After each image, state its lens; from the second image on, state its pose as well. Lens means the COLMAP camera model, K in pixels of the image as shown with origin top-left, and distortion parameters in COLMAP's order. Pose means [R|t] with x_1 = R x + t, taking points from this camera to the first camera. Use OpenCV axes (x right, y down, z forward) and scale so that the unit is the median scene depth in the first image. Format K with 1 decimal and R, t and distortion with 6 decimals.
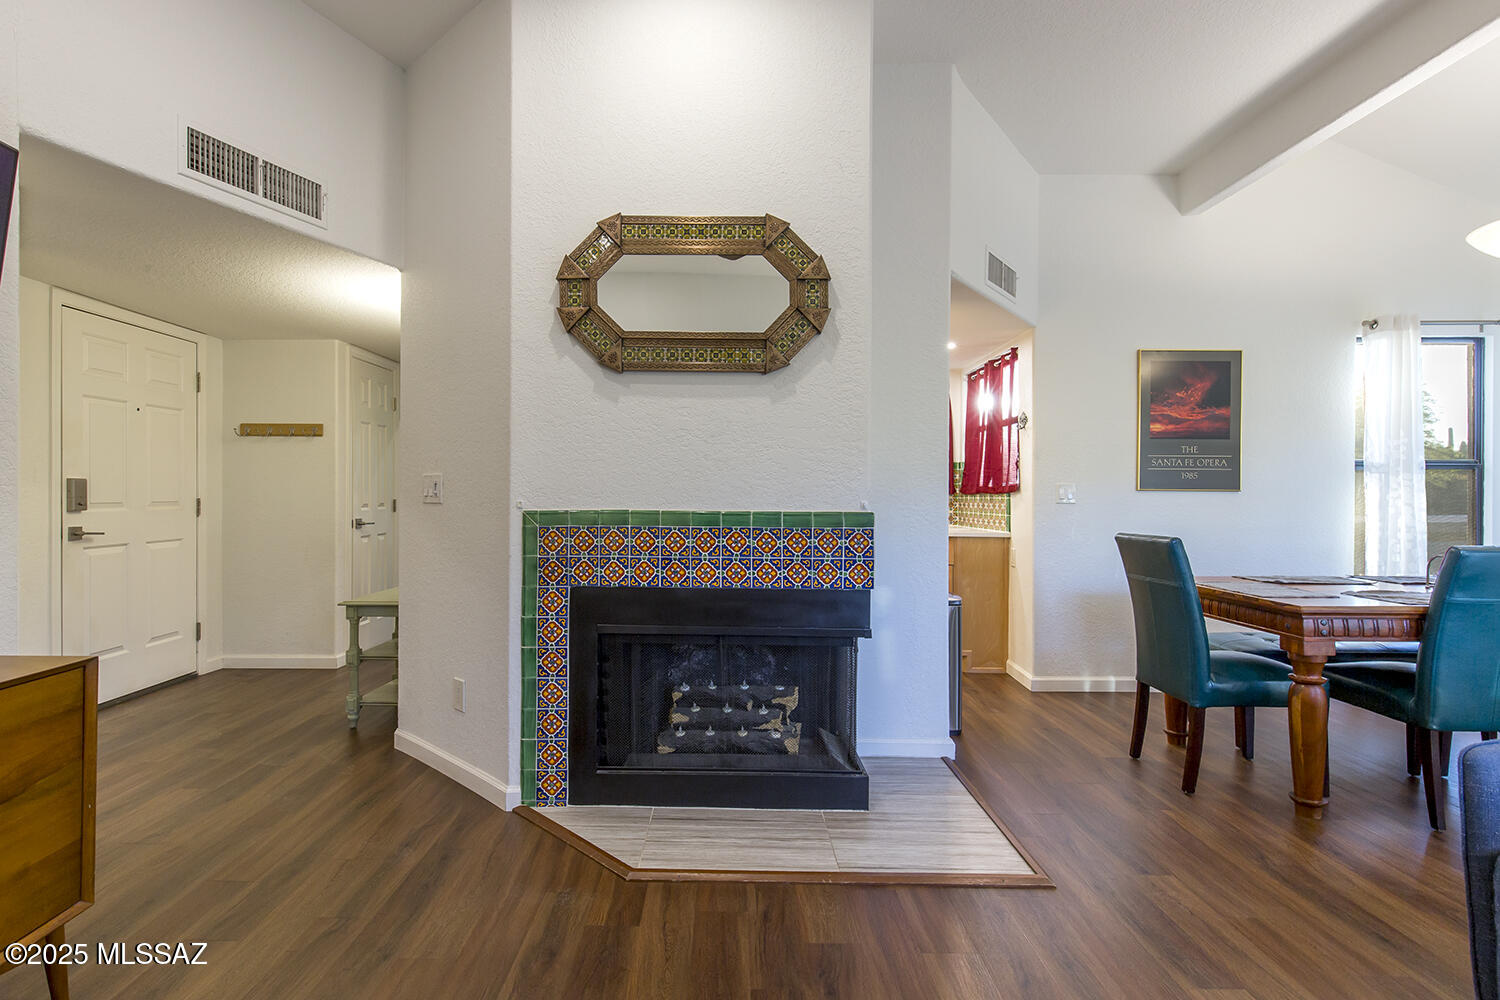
lens RADIAL K [[682.7, 0, 750.0], [0, 682.7, 493.4], [0, 0, 1]] dist [0.003264, 0.000357]
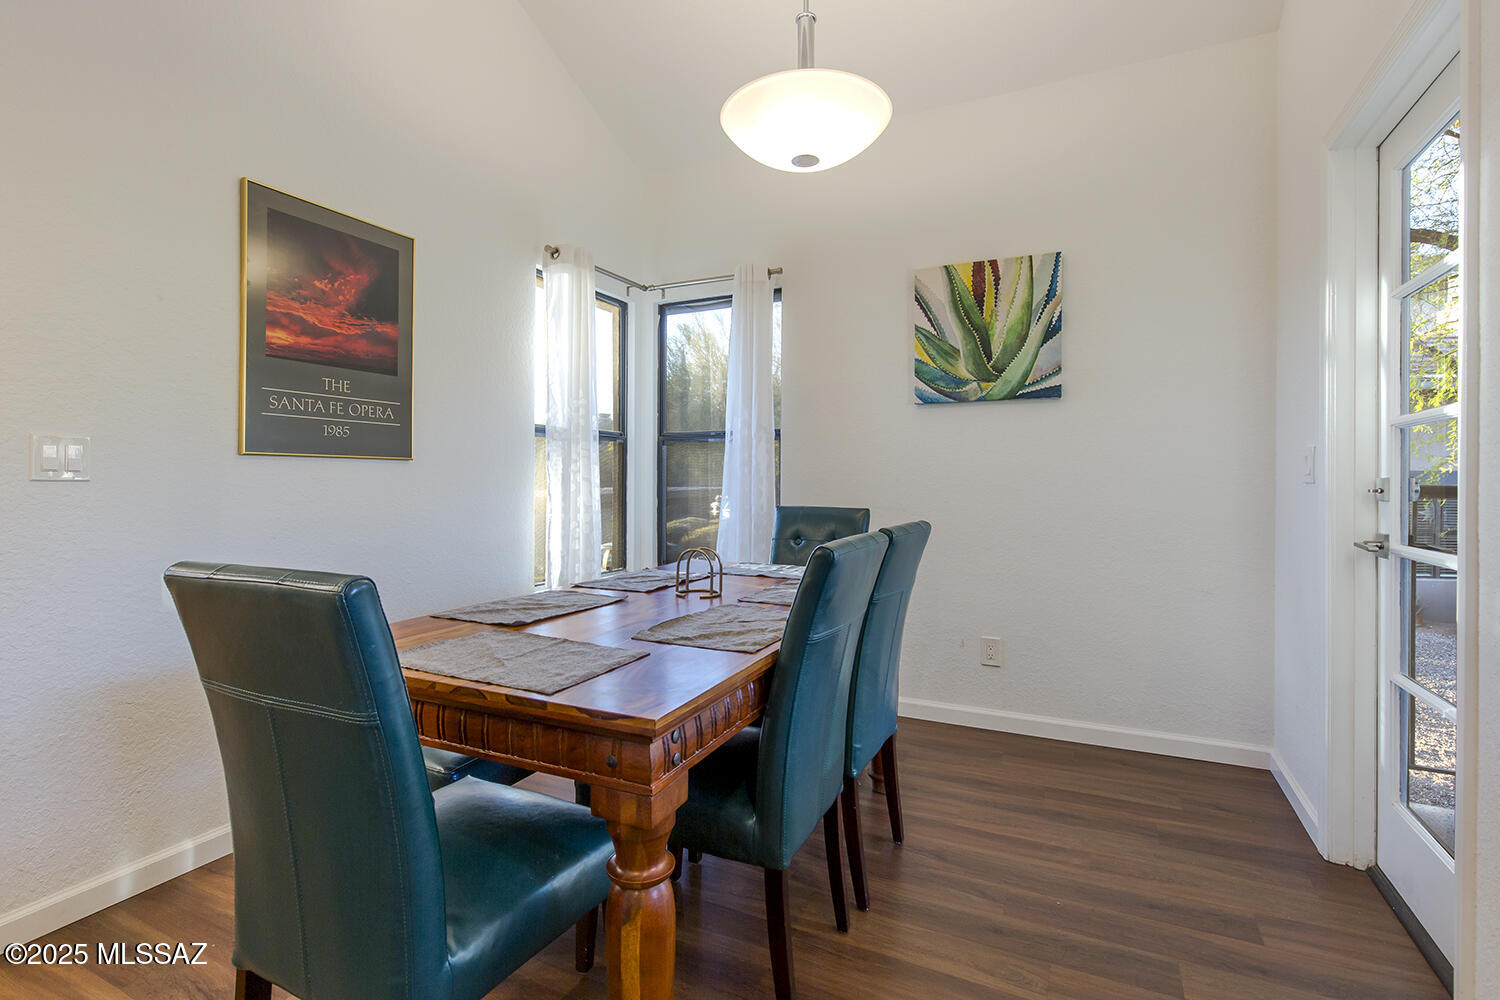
lens RADIAL K [[722.7, 0, 743.5], [0, 722.7, 484.3], [0, 0, 1]] dist [-0.000035, 0.000177]
pose [[0.437817, -0.009621, 0.899013, 0.248780], [-0.002359, 0.999927, 0.011850, 0.010953], [-0.899061, -0.007309, 0.437763, 0.431264]]
